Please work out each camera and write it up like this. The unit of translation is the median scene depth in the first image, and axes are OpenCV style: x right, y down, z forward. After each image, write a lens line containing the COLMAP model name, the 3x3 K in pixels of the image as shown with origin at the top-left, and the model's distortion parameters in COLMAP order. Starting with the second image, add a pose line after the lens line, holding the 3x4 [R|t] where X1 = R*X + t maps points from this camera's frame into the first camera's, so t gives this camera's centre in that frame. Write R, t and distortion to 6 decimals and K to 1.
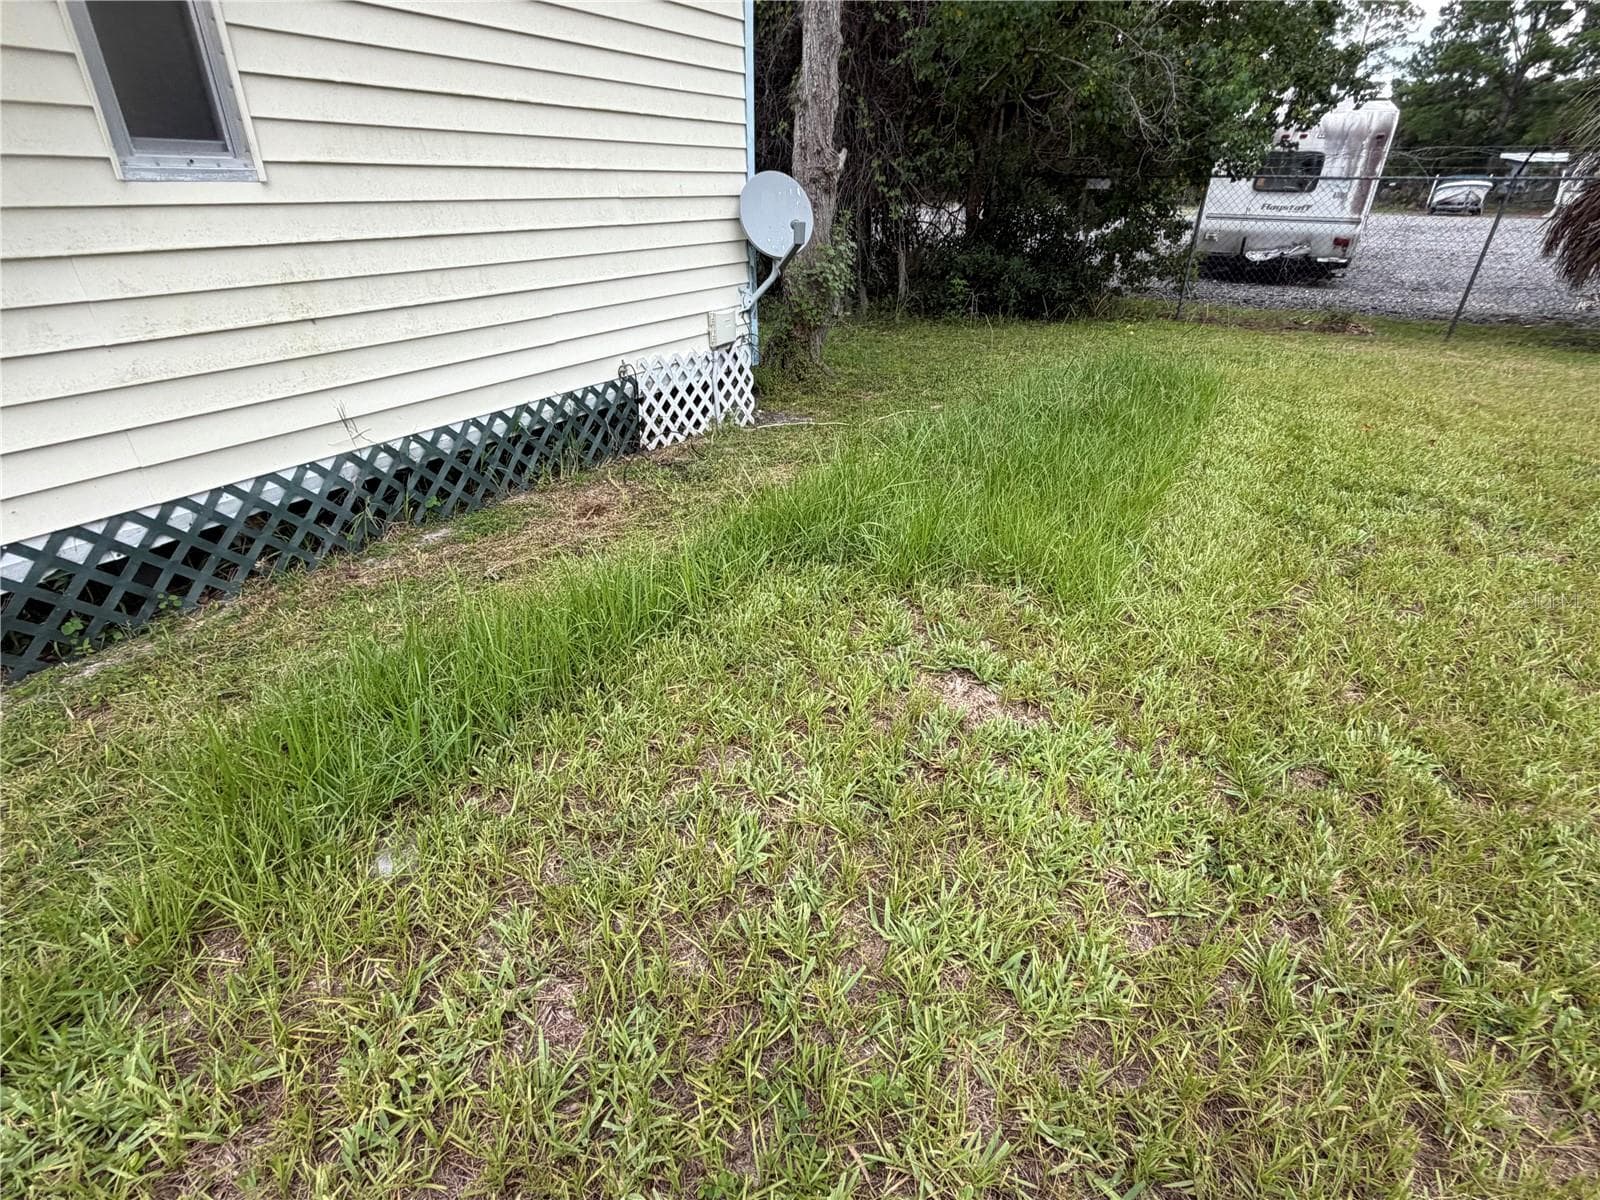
lens RADIAL K [[785.7, 0, 798.4], [0, 785.7, 598.6], [0, 0, 1]] dist [-0.001893, -0.000233]
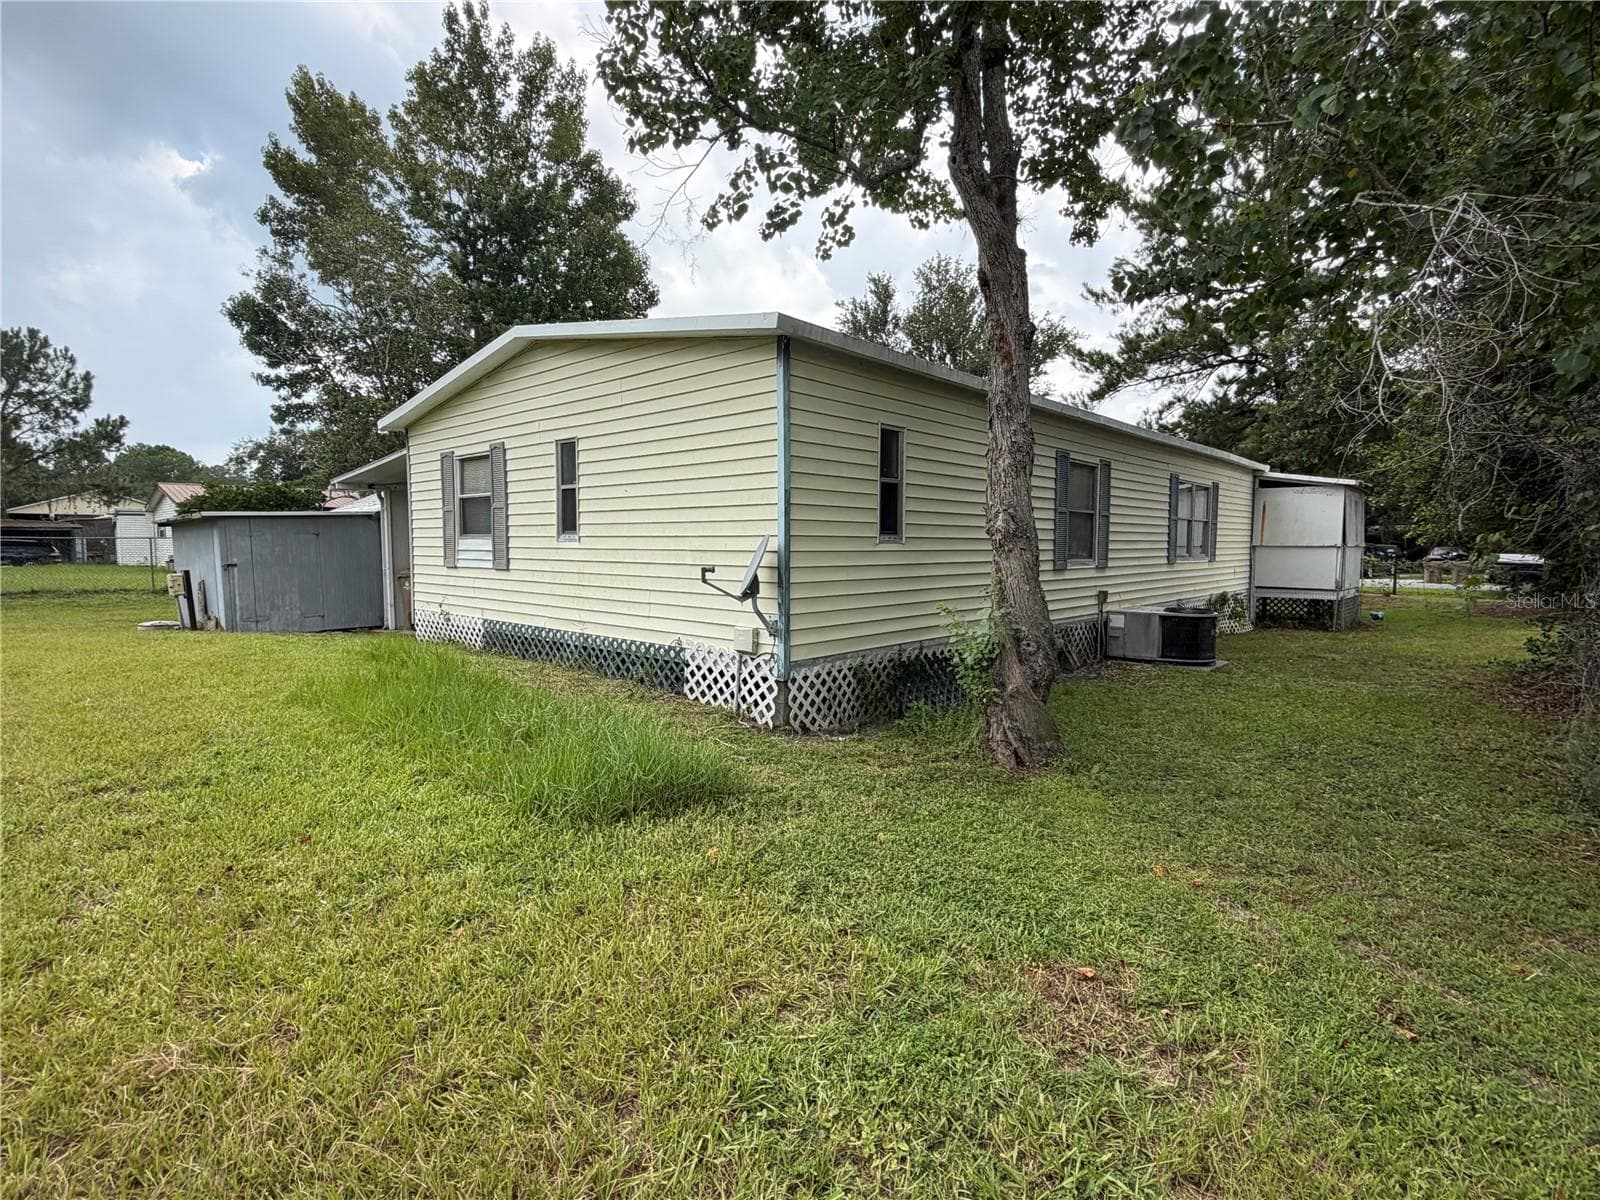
lens RADIAL K [[795.8, 0, 800.7], [0, 795.8, 608.5], [0, 0, 1]] dist [0.000932, 0.000382]
pose [[-0.198169, 0.067517, -0.977840, 1.242374], [-0.469358, 0.869272, 0.155140, -0.670209], [0.860484, 0.489701, -0.140573, 1.295574]]
